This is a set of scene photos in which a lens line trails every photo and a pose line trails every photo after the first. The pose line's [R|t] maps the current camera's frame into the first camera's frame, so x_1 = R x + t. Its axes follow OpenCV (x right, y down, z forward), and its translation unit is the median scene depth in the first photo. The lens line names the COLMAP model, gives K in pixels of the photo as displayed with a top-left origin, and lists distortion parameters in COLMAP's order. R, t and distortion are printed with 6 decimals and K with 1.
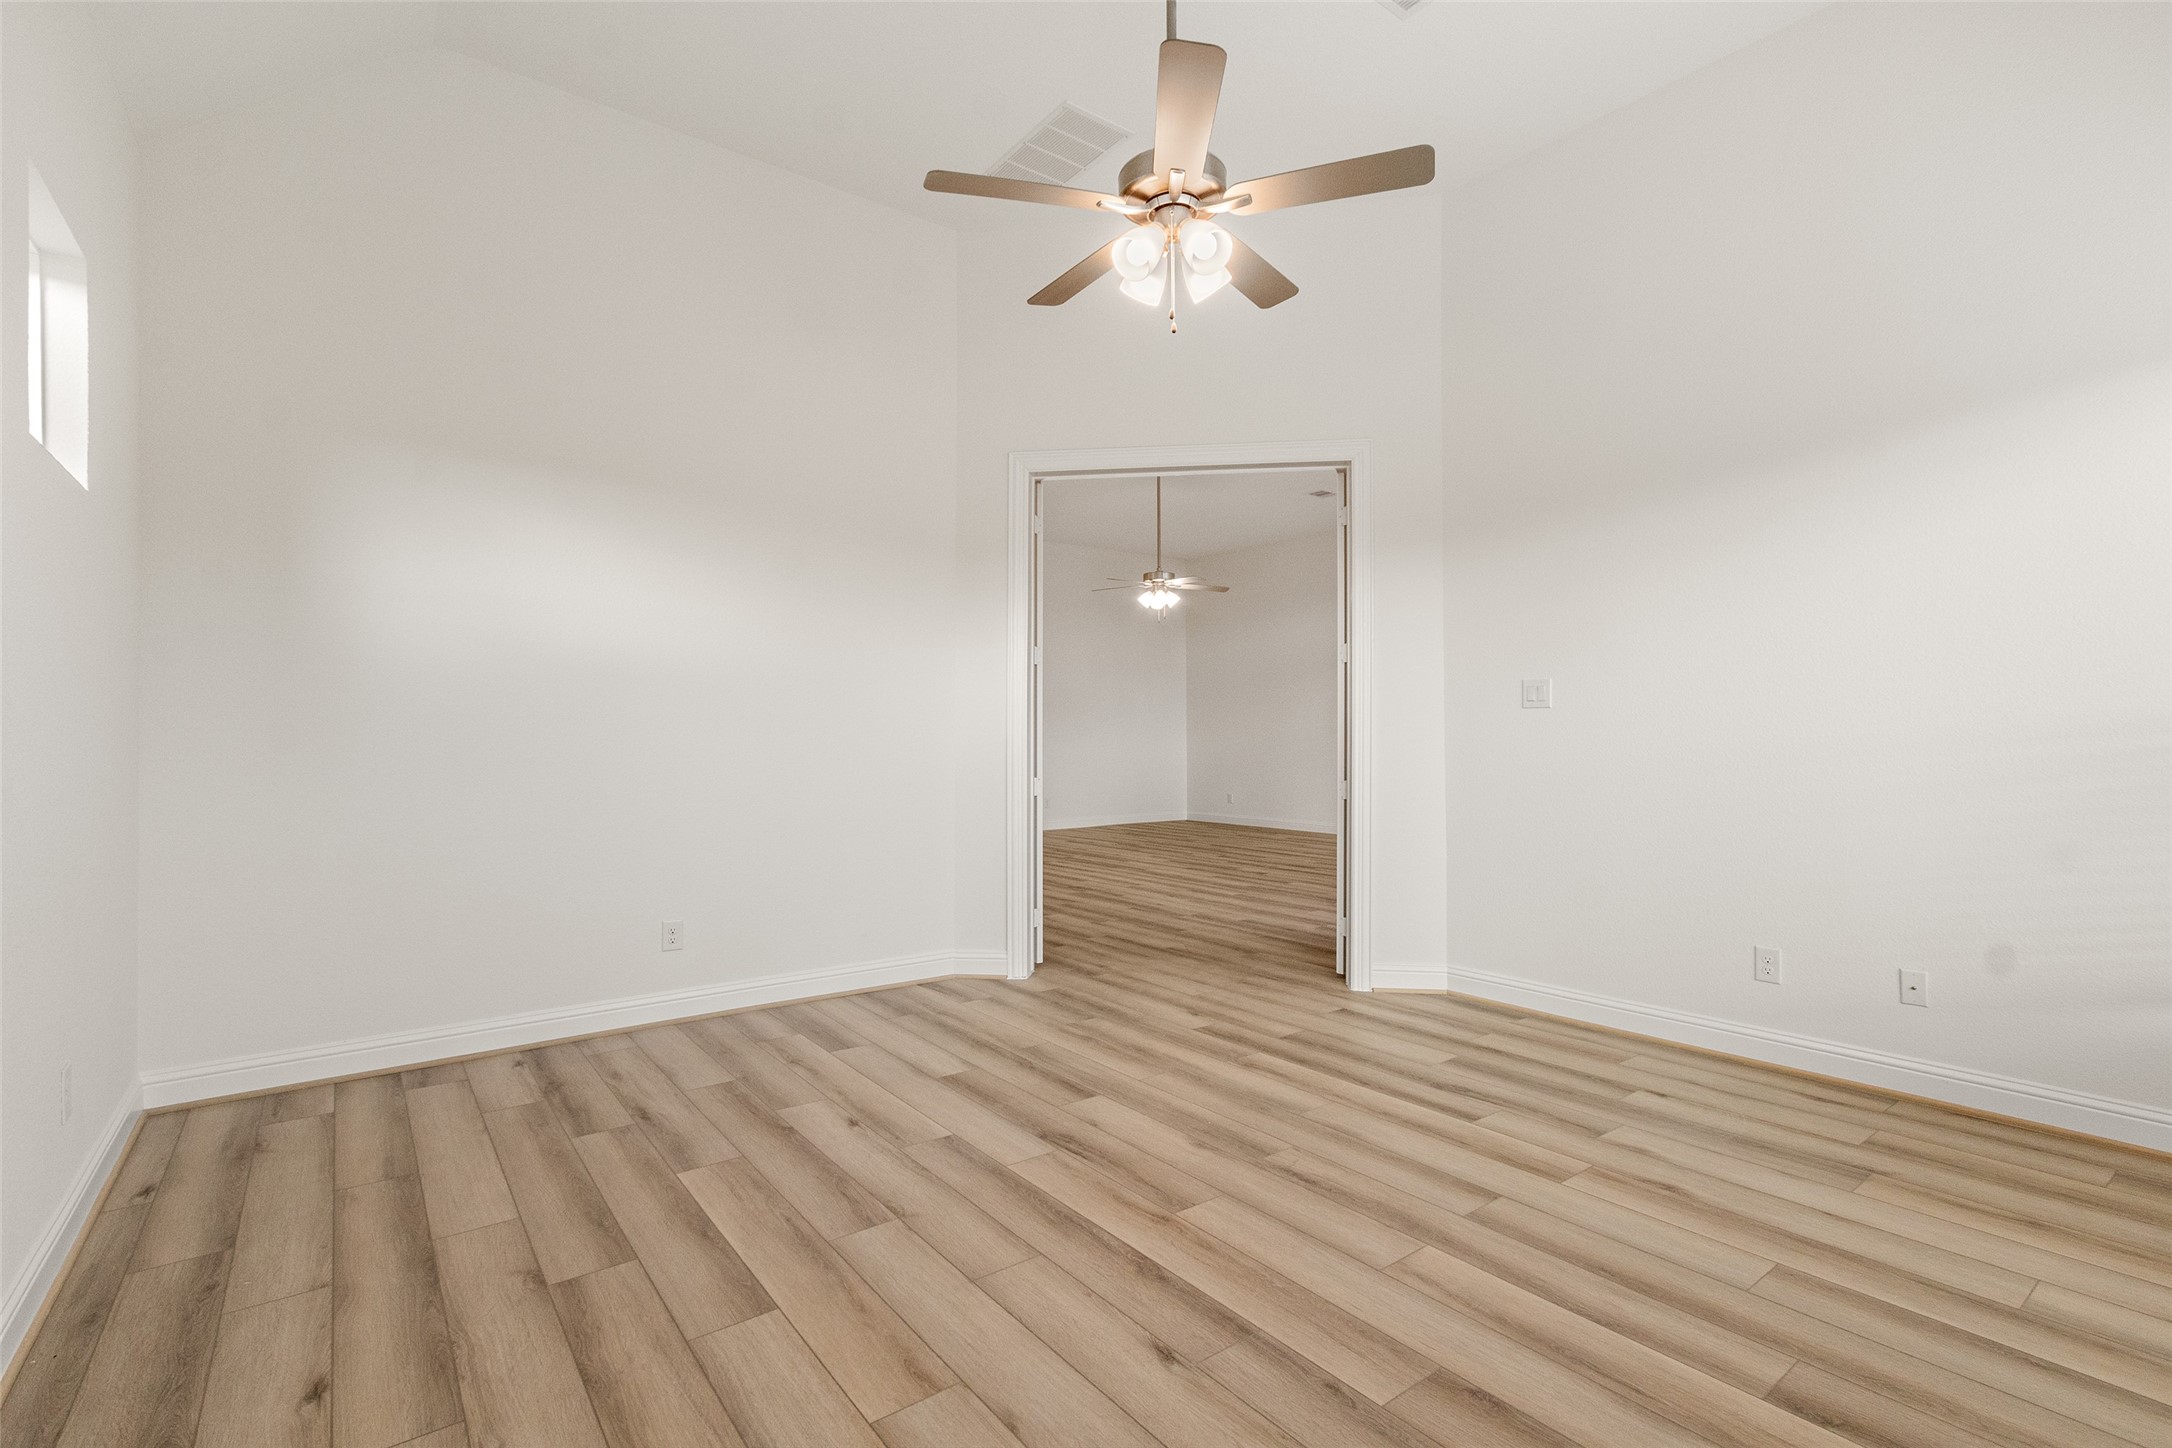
lens RADIAL K [[994.8, 0, 1085.9], [0, 994.8, 730.0], [0, 0, 1]] dist [0.004600, -0.000158]
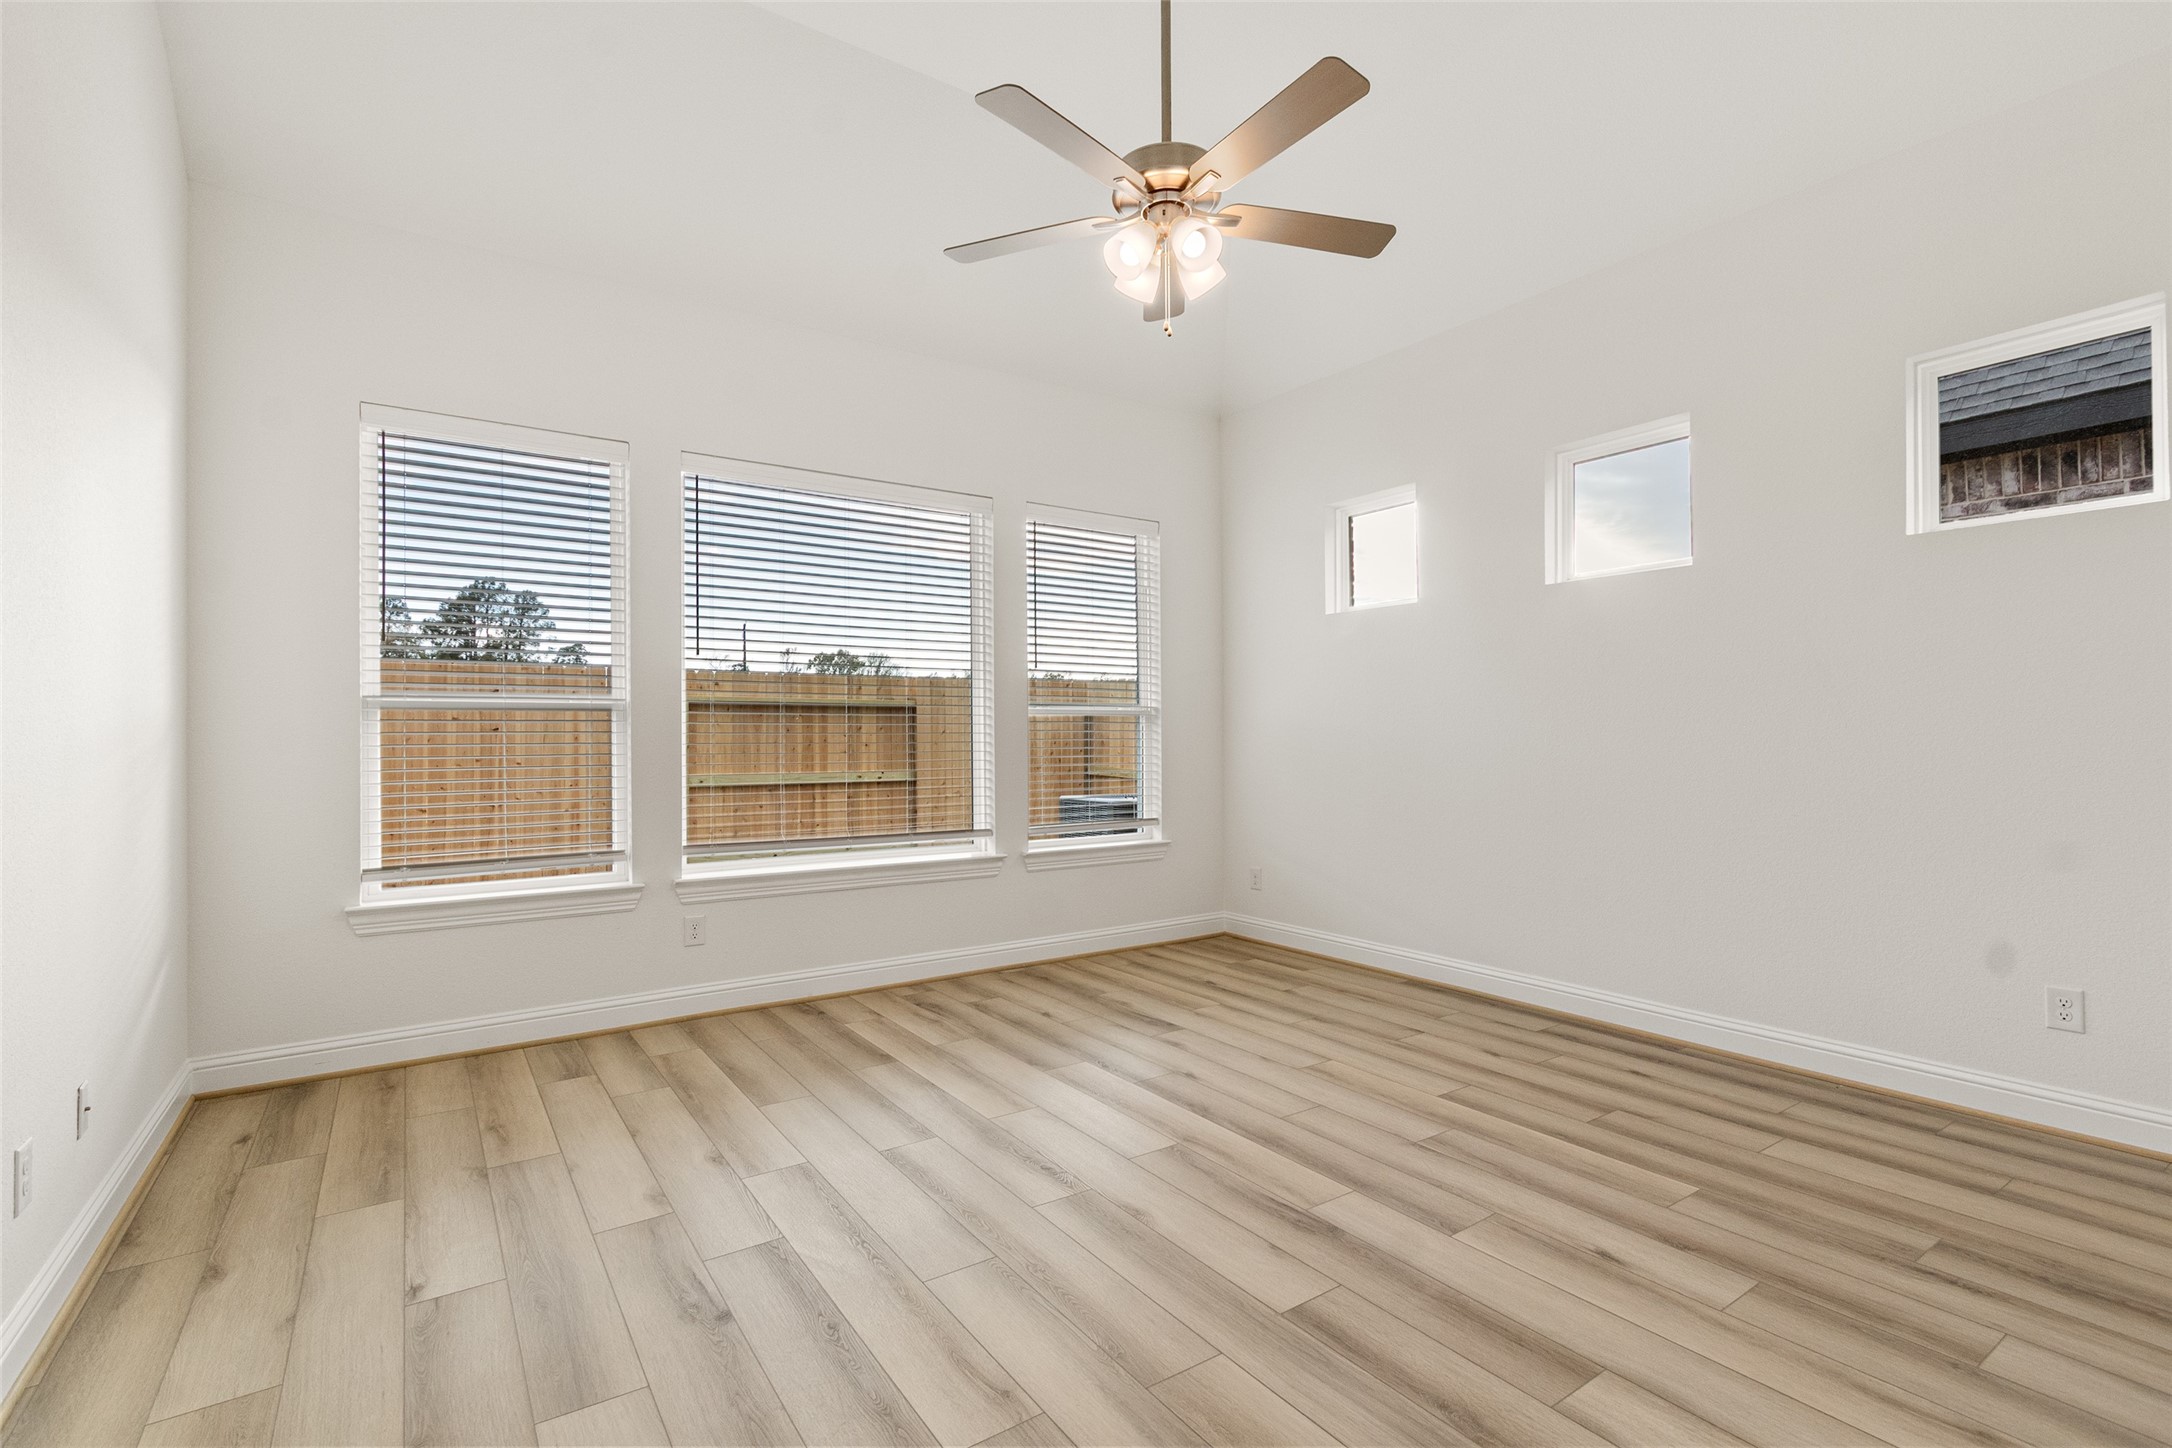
lens RADIAL K [[994.8, 0, 1086.6], [0, 994.8, 732.9], [0, 0, 1]] dist [0.004600, -0.000158]
pose [[-0.998880, 0.010597, 0.046106, 0.127491], [0.010085, 0.999885, -0.011337, 0.016268], [-0.046220, -0.010859, -0.998872, 2.016905]]
